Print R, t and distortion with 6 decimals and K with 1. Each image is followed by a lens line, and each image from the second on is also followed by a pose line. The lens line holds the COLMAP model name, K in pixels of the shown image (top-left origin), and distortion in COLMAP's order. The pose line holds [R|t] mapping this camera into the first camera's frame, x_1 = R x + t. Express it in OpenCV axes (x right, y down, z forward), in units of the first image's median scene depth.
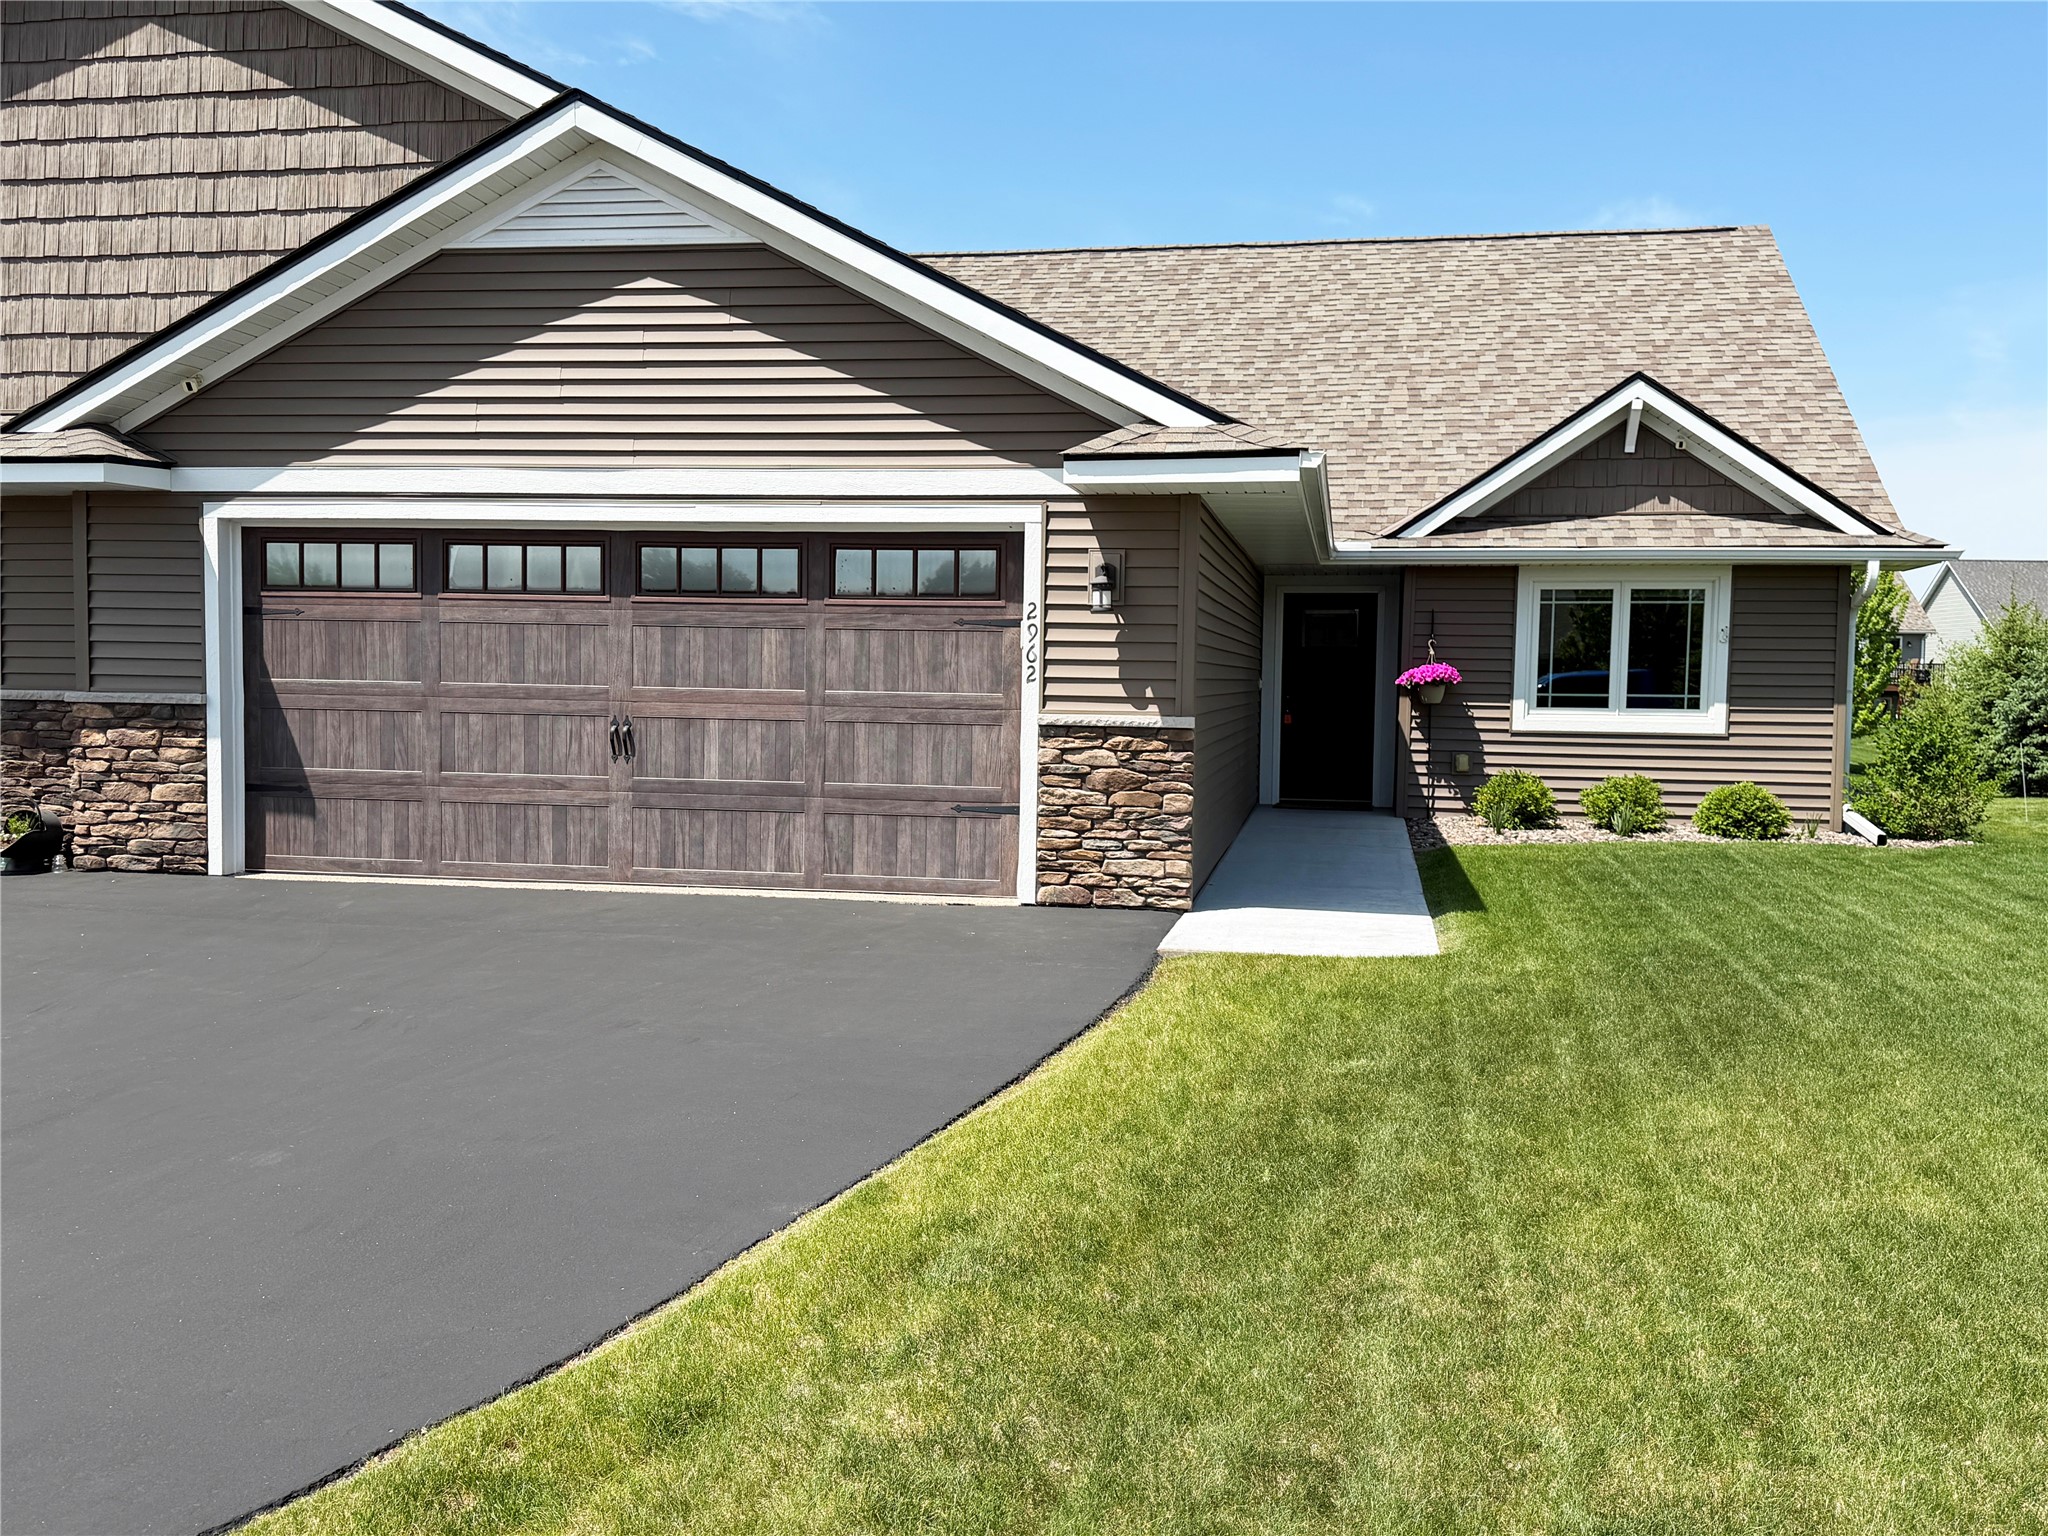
lens RADIAL K [[1786.8, 0, 1024.0], [0, 1786.8, 768.0], [0, 0, 1]] dist [0.133203, -0.200300]
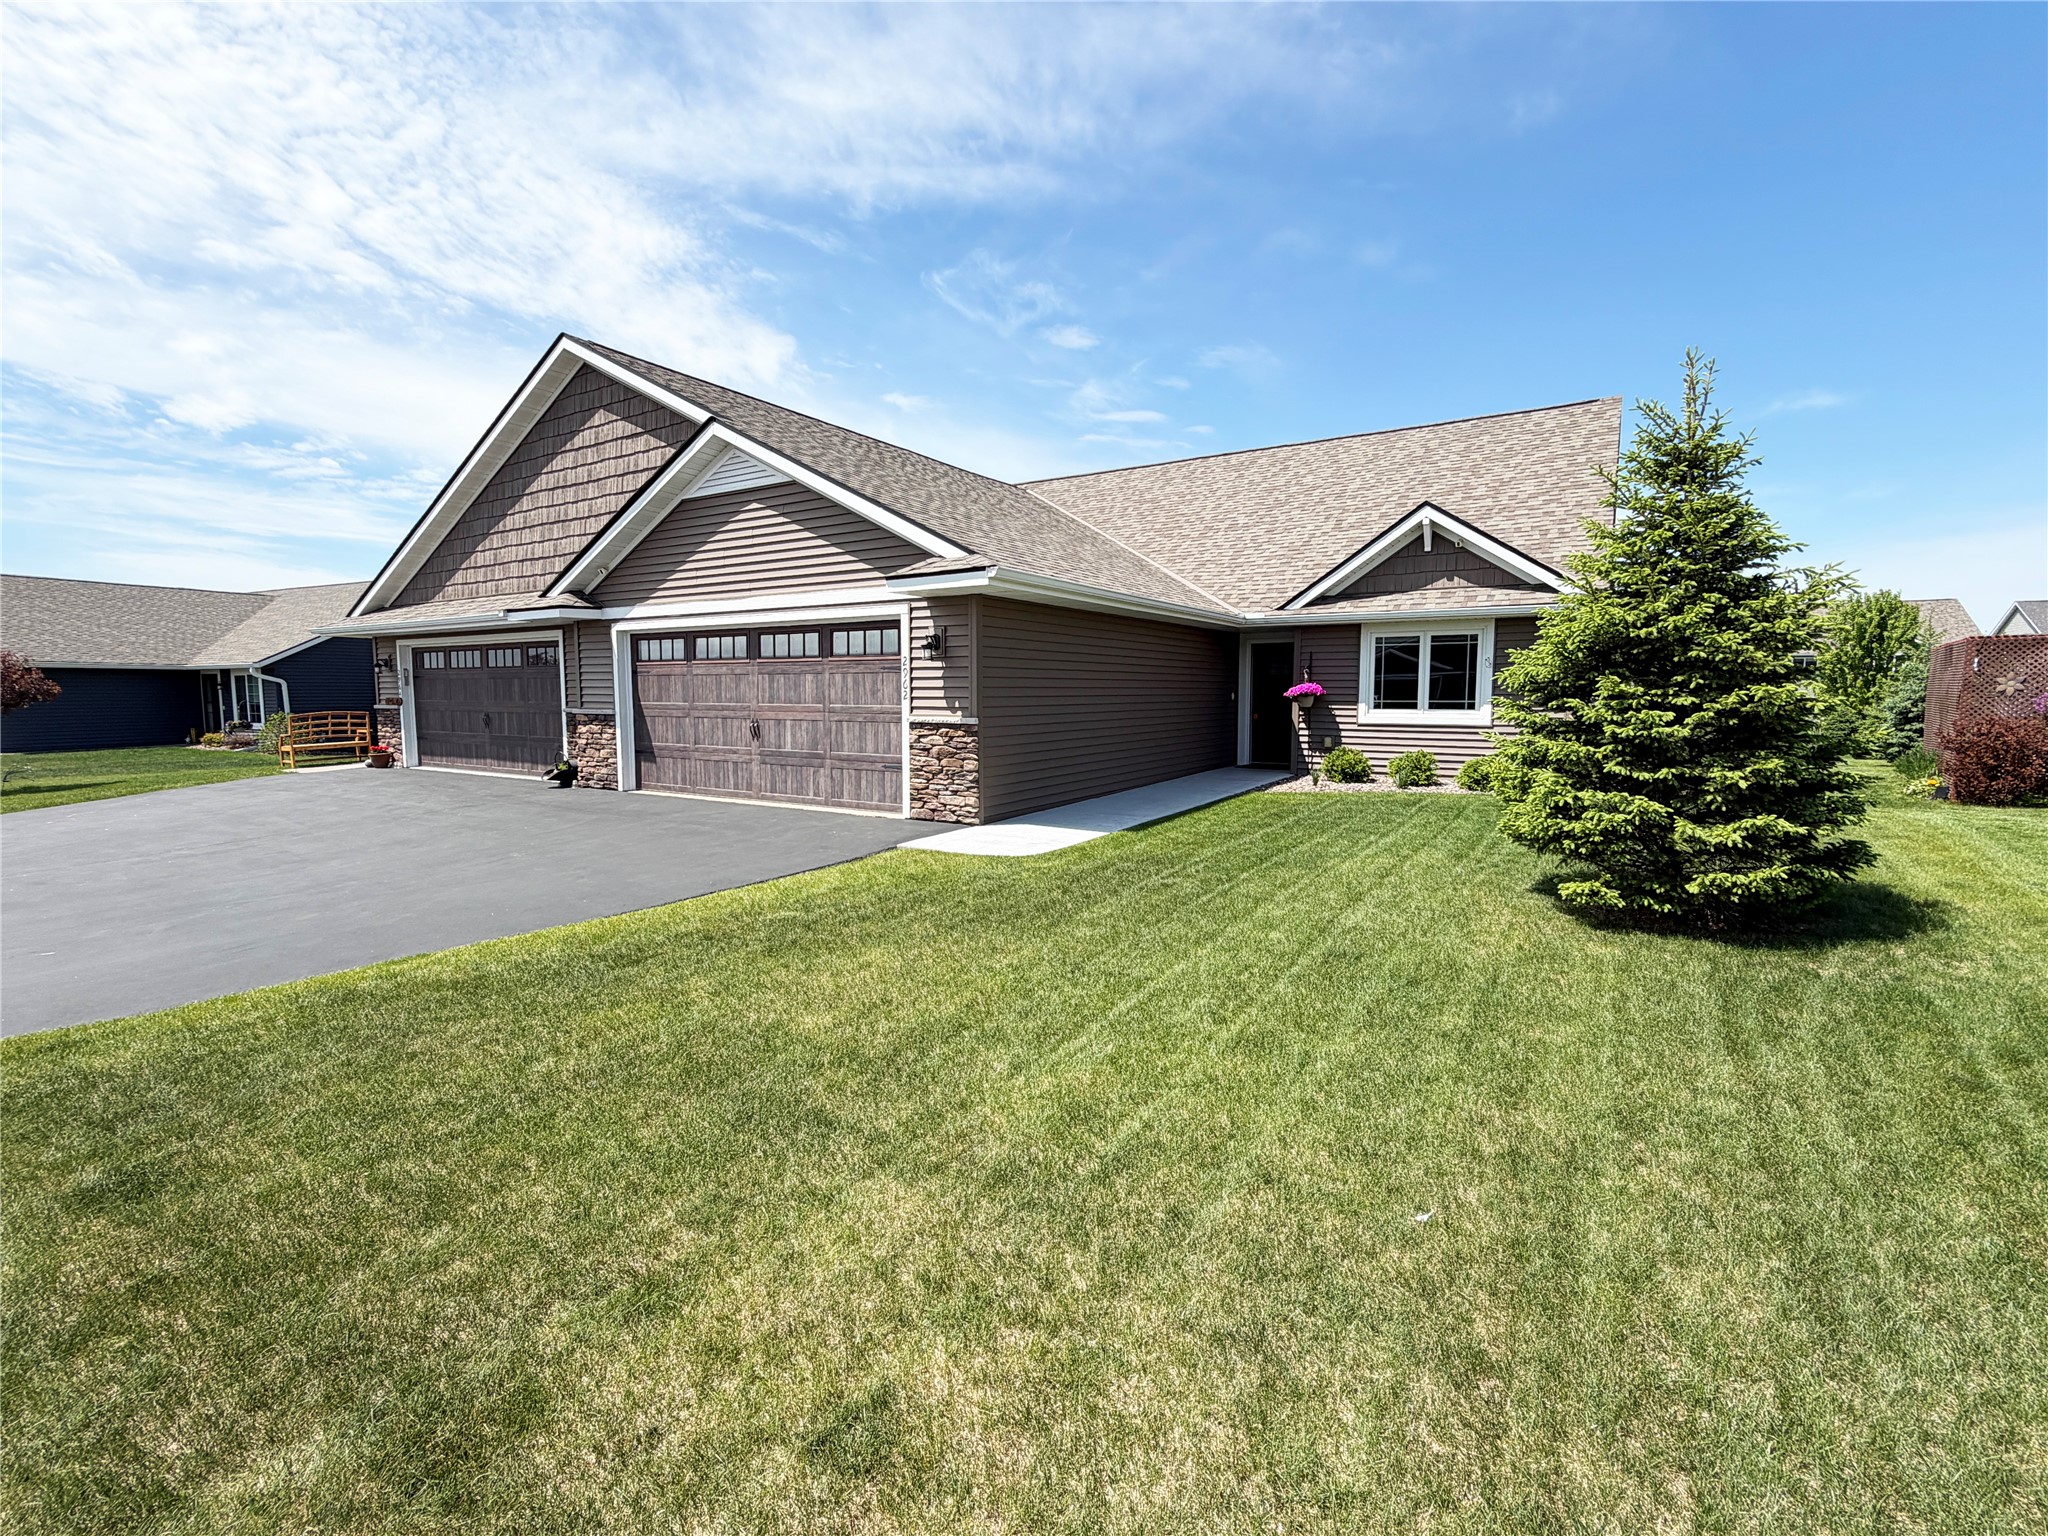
lens RADIAL K [[908.7, 0, 1026.6], [0, 908.7, 772.3], [0, 0, 1]] dist [0.000678, 0.000641]
pose [[0.926874, 0.017519, -0.374963, 0.450595], [-0.004170, 0.999329, 0.036382, -0.006680], [0.375349, -0.032158, 0.926326, 0.156663]]
